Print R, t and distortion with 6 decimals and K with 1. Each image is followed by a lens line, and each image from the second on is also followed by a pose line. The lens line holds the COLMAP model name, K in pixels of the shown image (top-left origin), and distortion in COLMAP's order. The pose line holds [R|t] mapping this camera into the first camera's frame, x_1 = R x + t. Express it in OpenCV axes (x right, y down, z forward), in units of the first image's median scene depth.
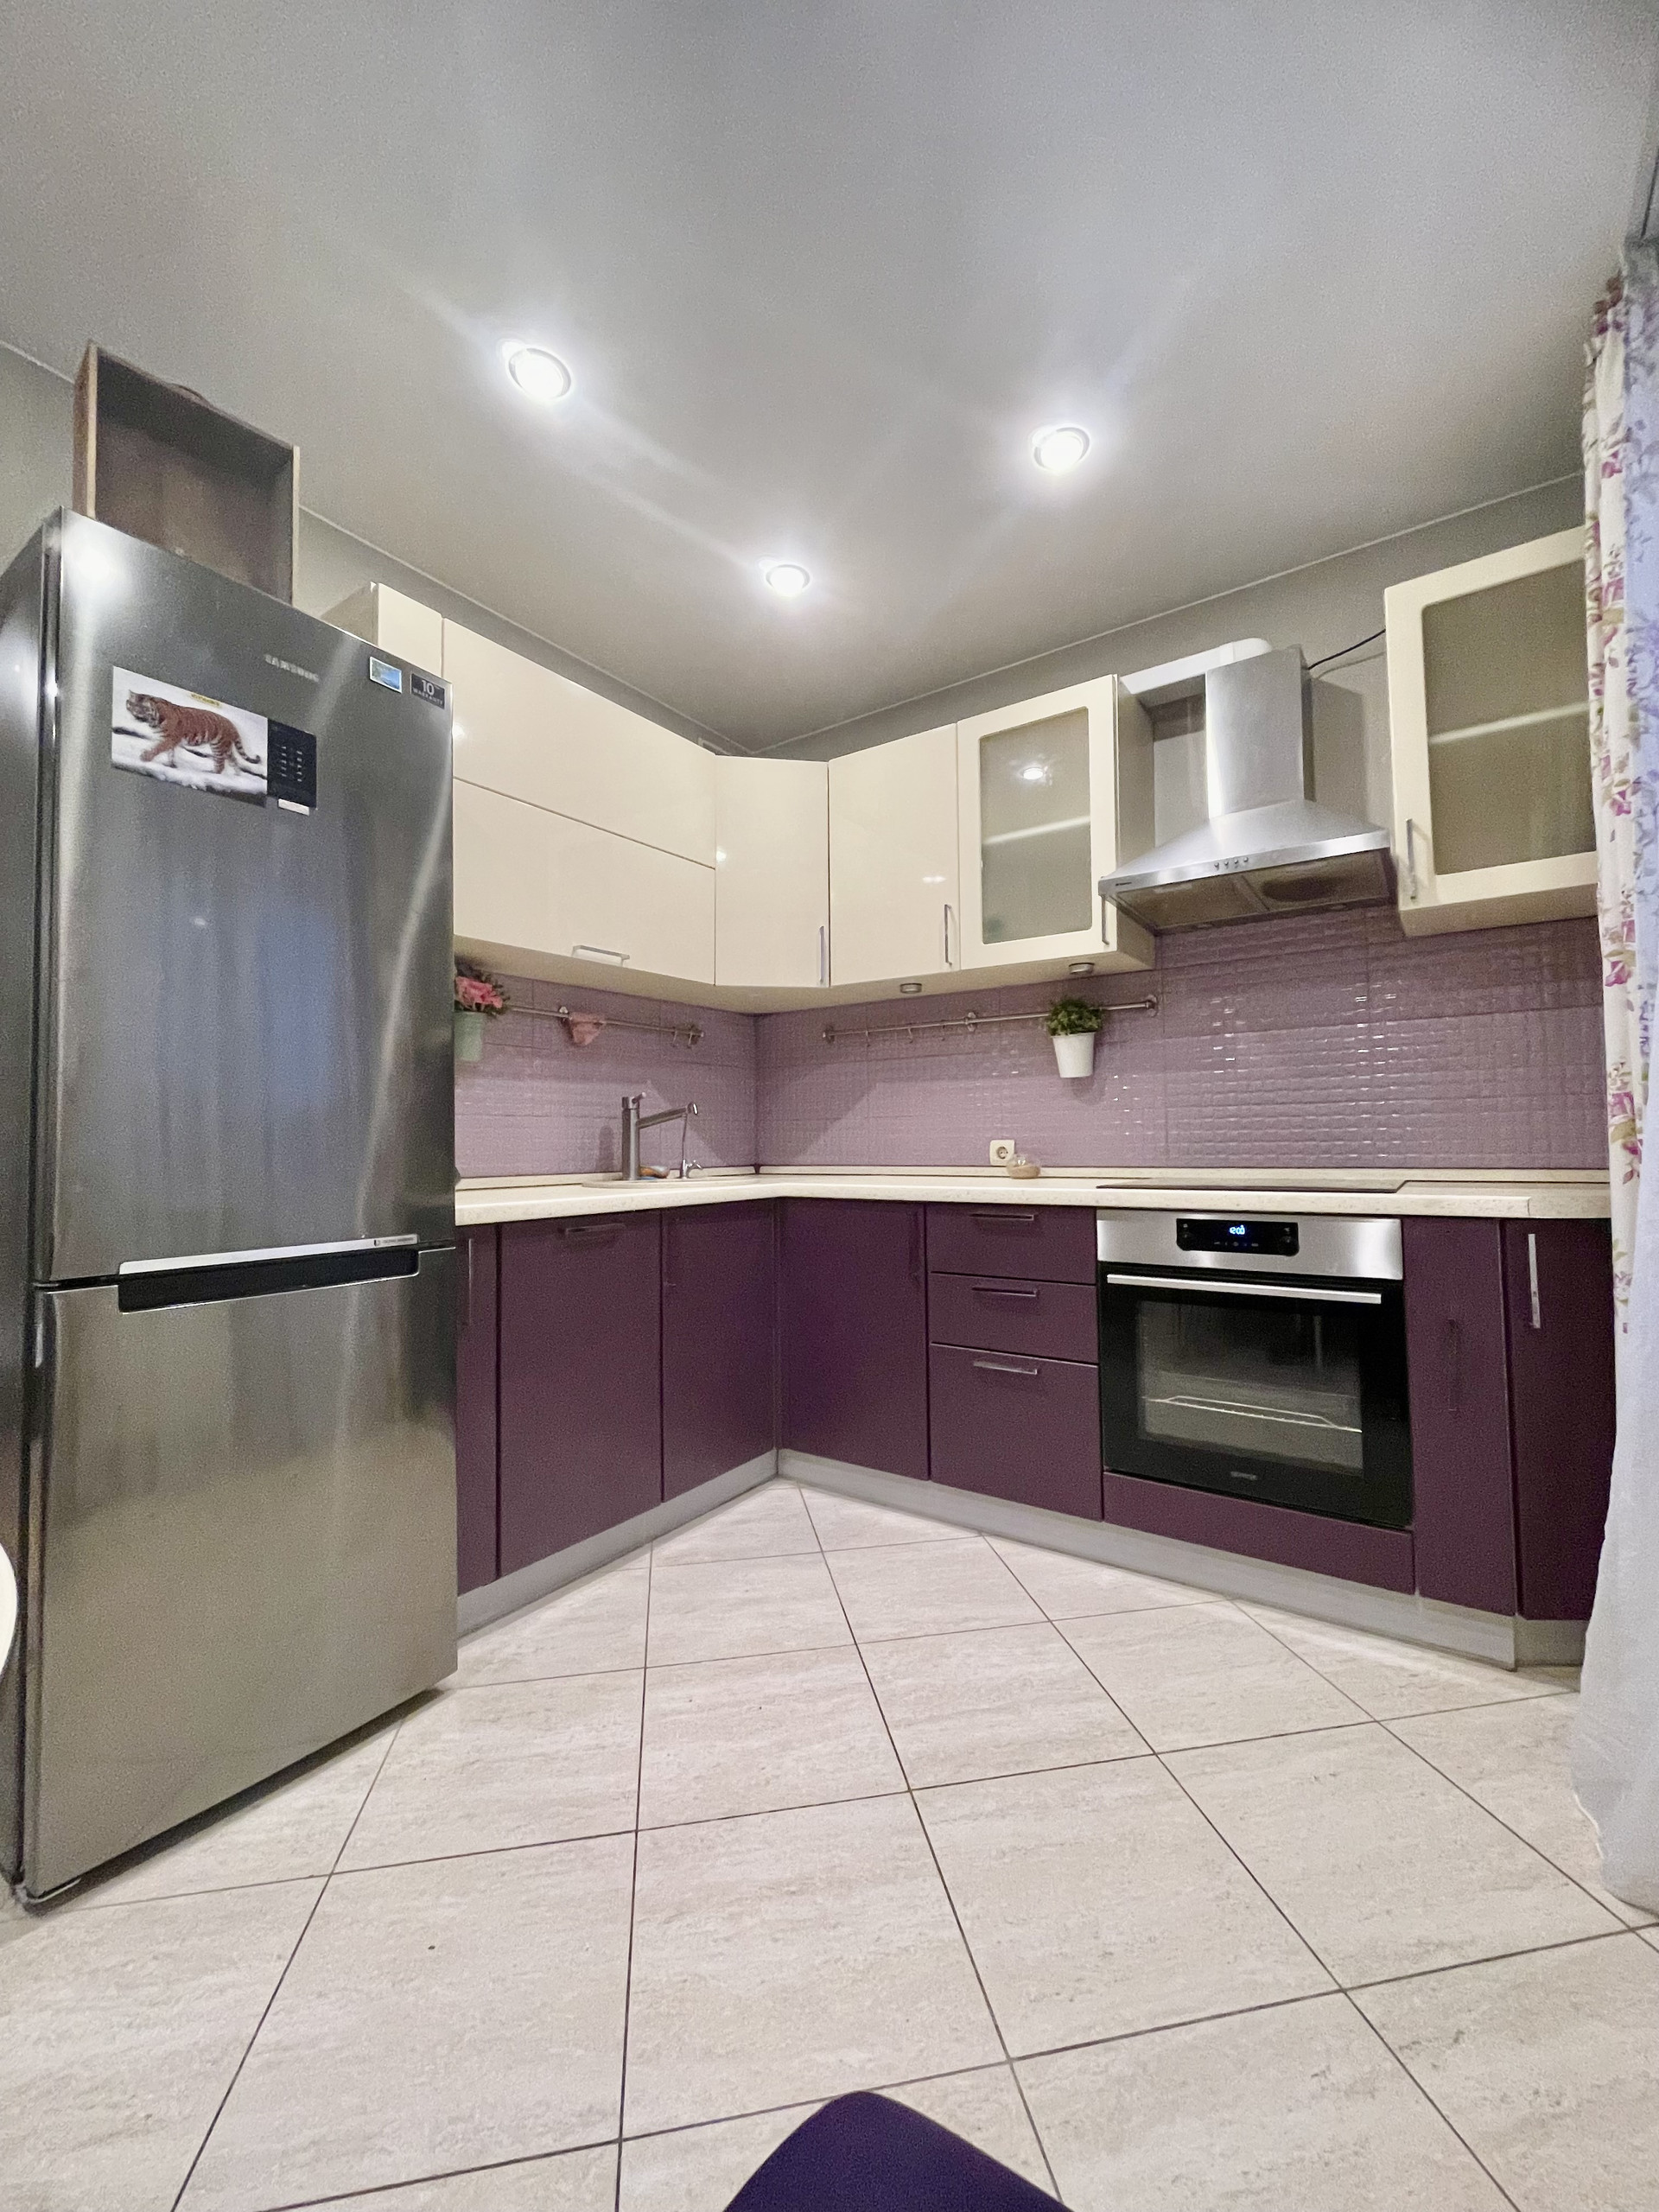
lens RADIAL K [[890.5, 0, 835.0], [0, 890.5, 1103.2], [0, 0, 1]] dist [-0.002609, 0.000567]
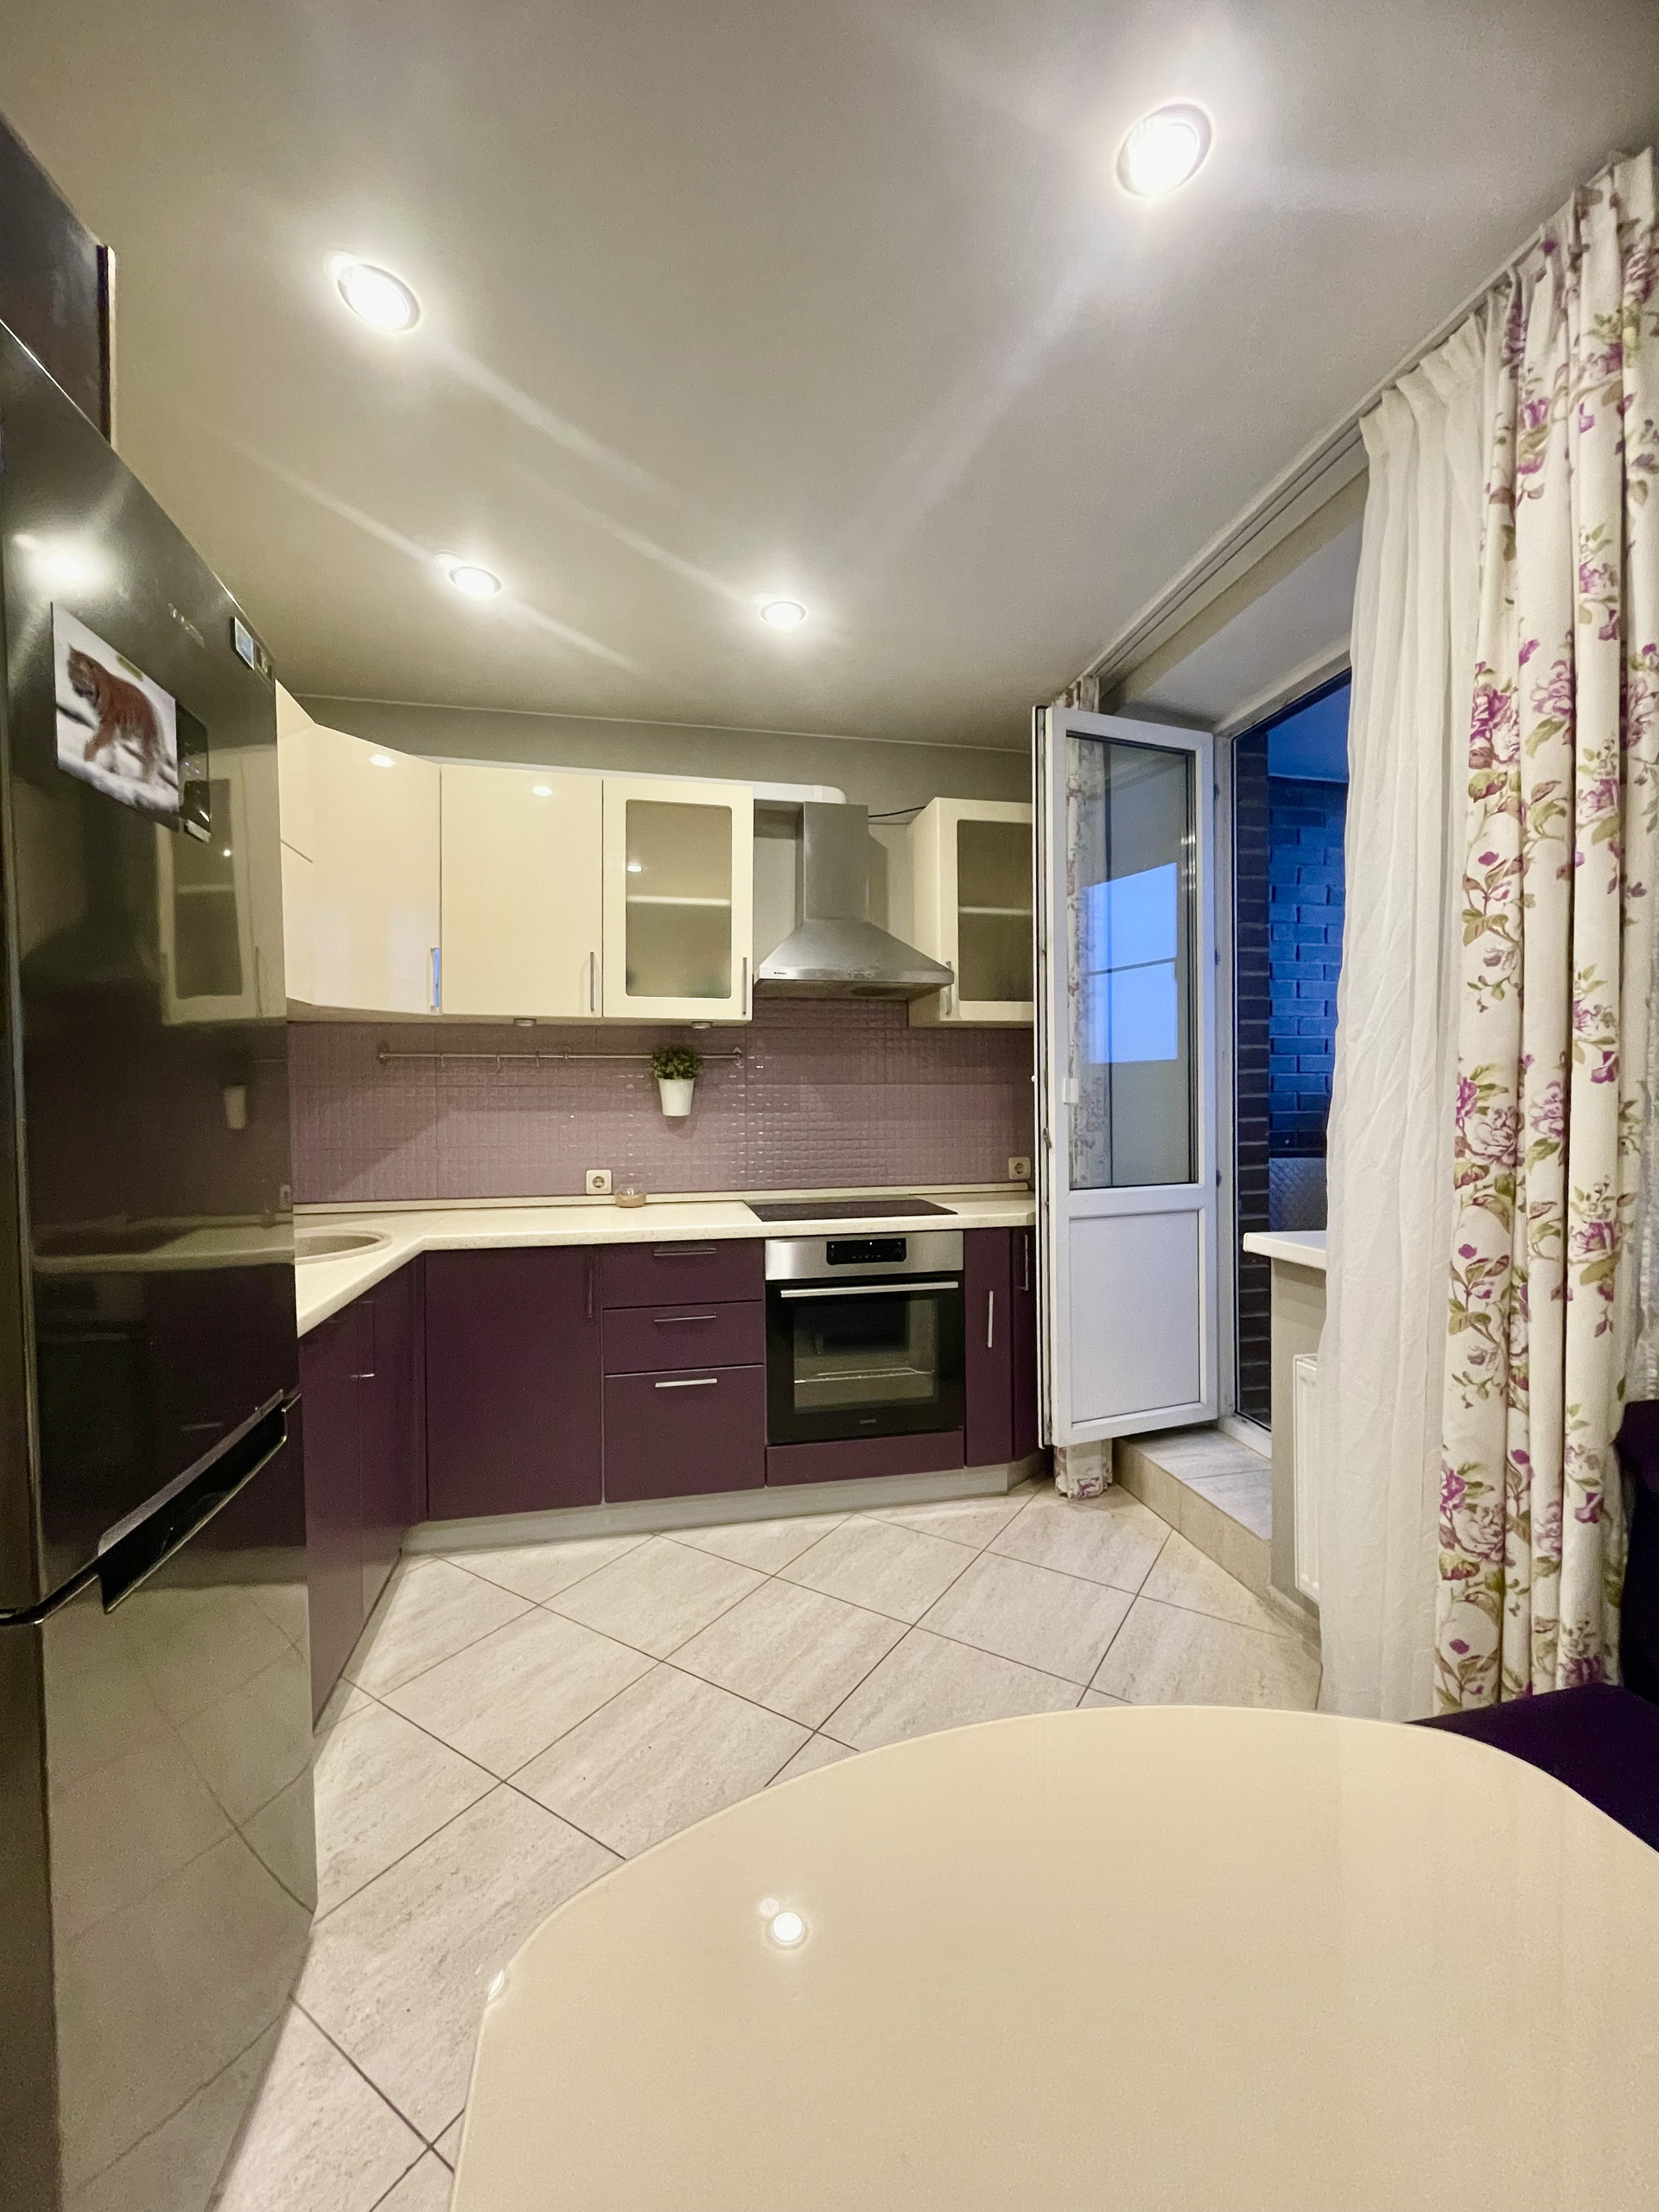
lens RADIAL K [[890.5, 0, 835.0], [0, 890.5, 1103.2], [0, 0, 1]] dist [-0.002609, 0.000567]
pose [[0.683283, 0.001794, 0.730151, -0.583865], [-0.033708, 0.999008, 0.029090, -0.116325], [-0.729375, -0.044489, 0.682666, 0.104477]]
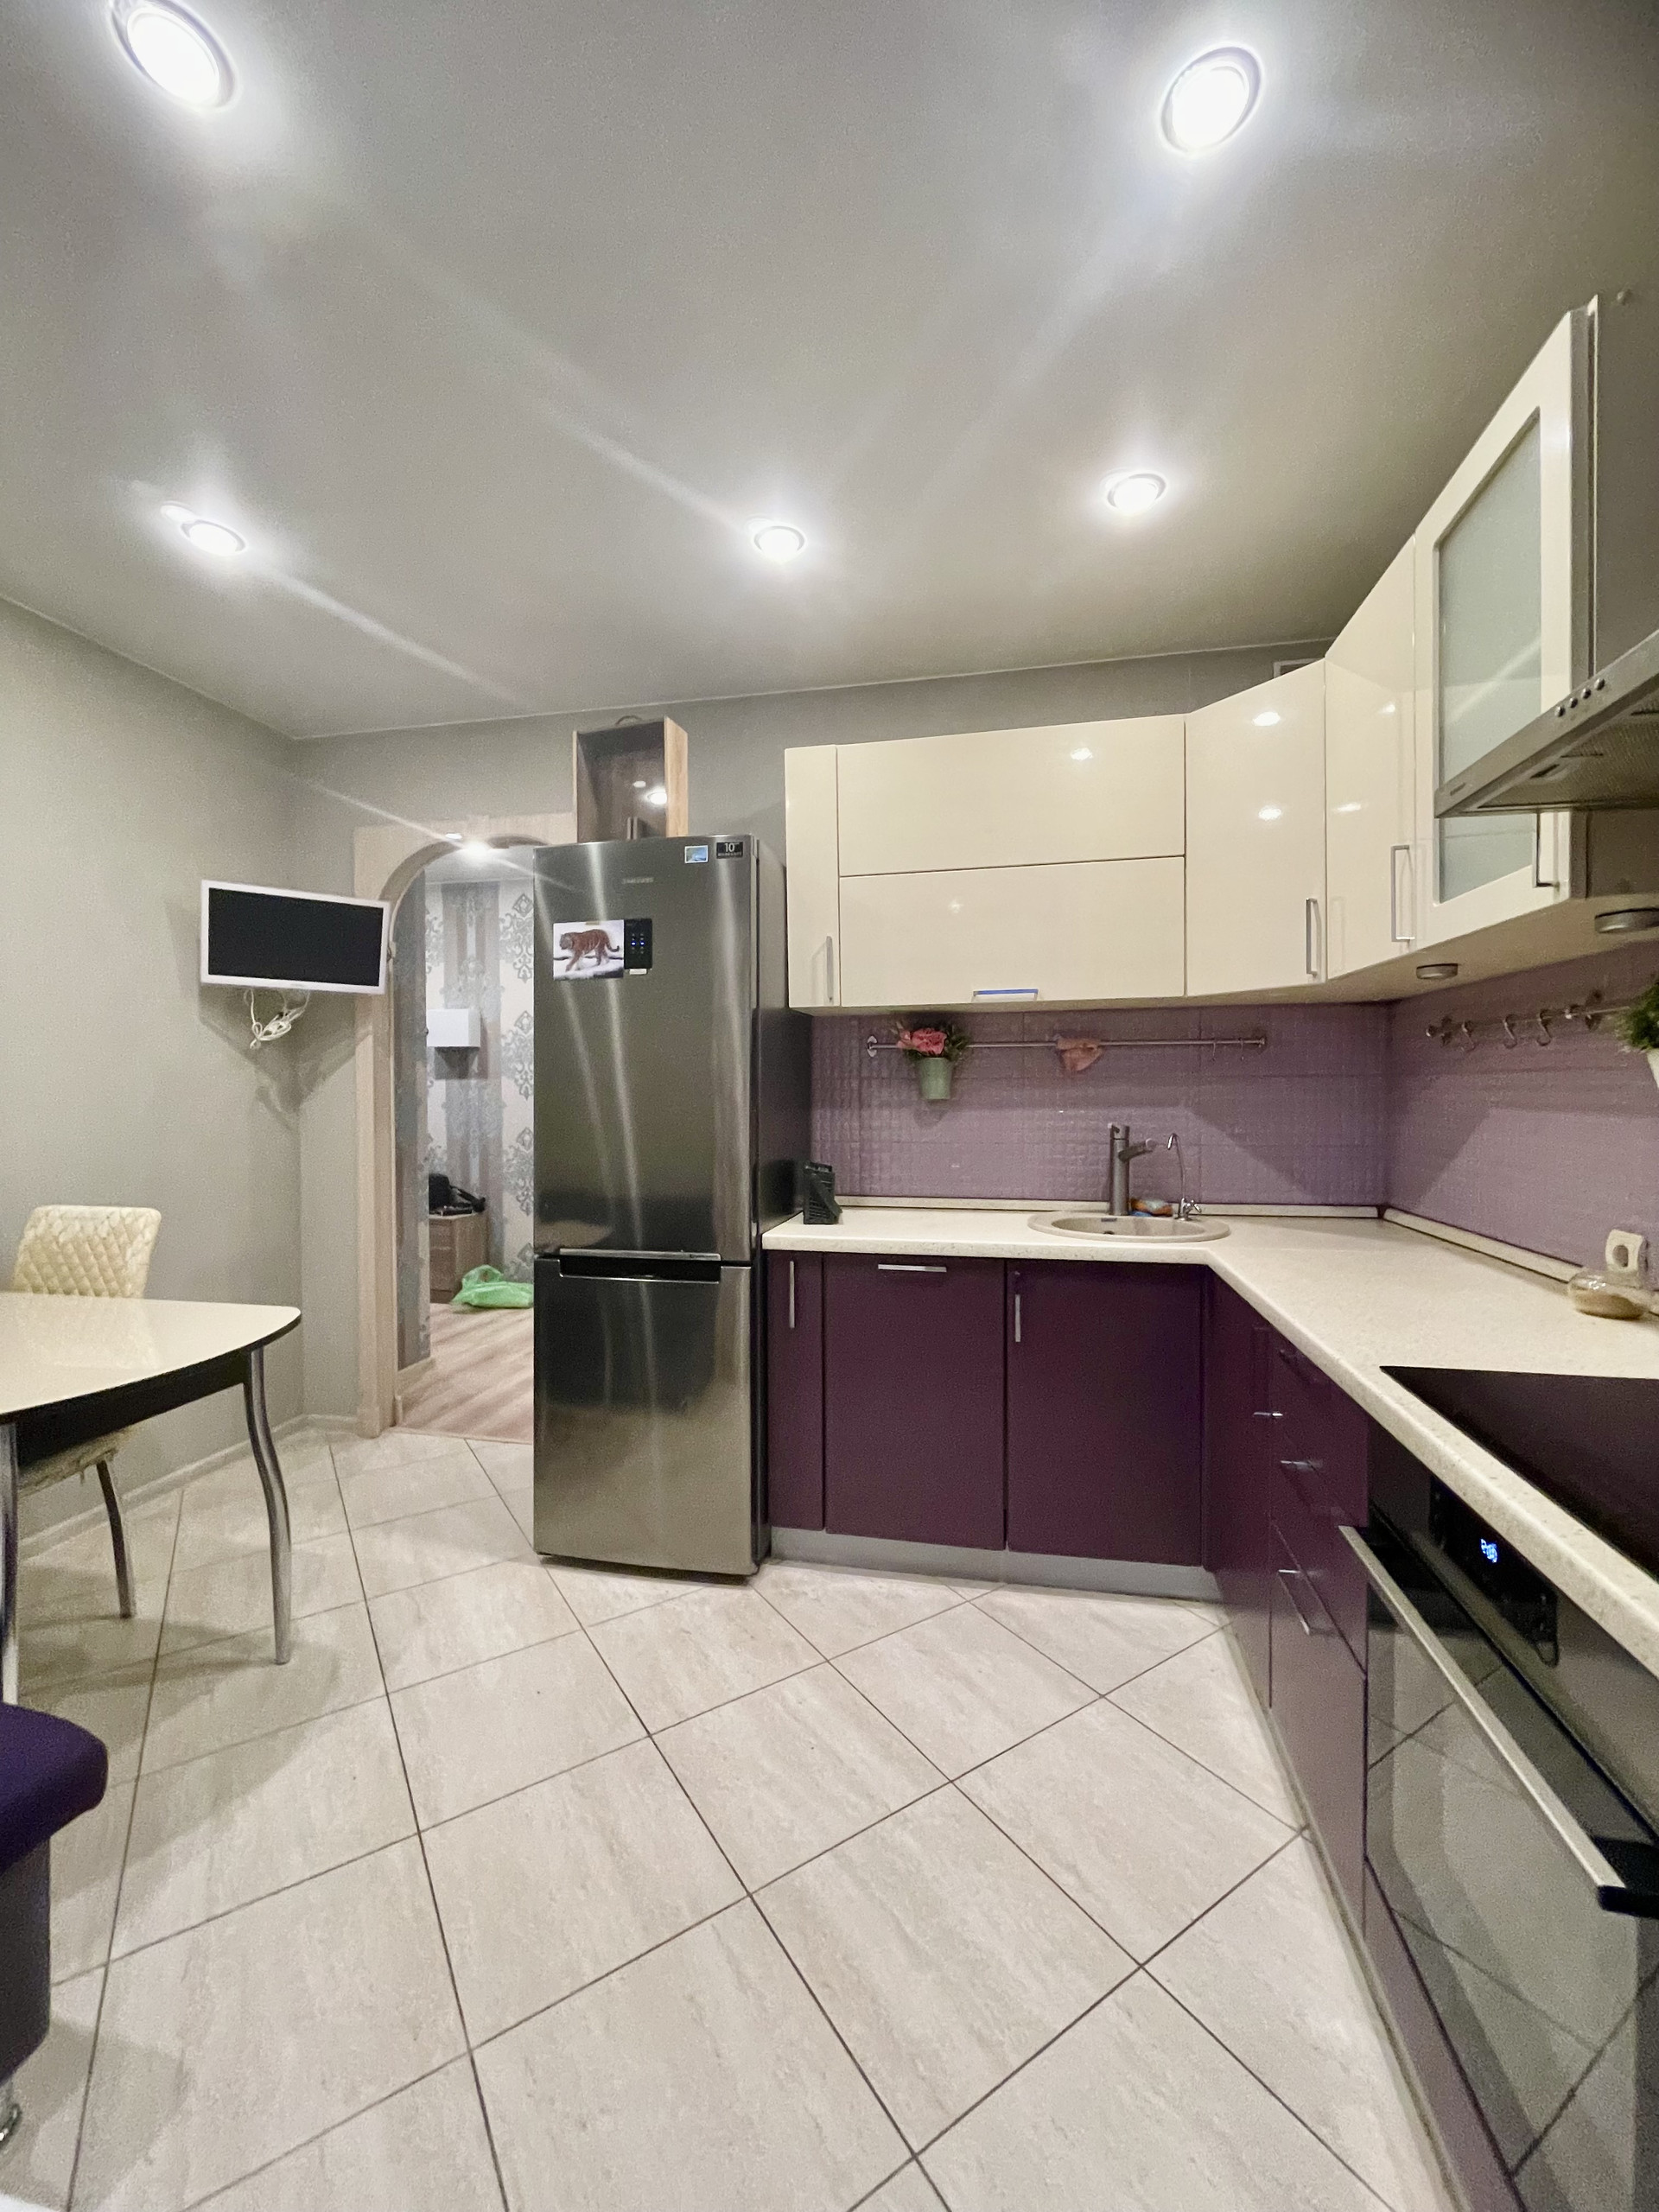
lens RADIAL K [[890.5, 0, 835.0], [0, 890.5, 1103.2], [0, 0, 1]] dist [-0.002609, 0.000567]
pose [[0.392007, 0.023122, -0.919672, 0.725668], [0.039833, 0.998320, 0.042078, -0.115901], [0.919099, -0.053128, 0.390427, 0.521750]]
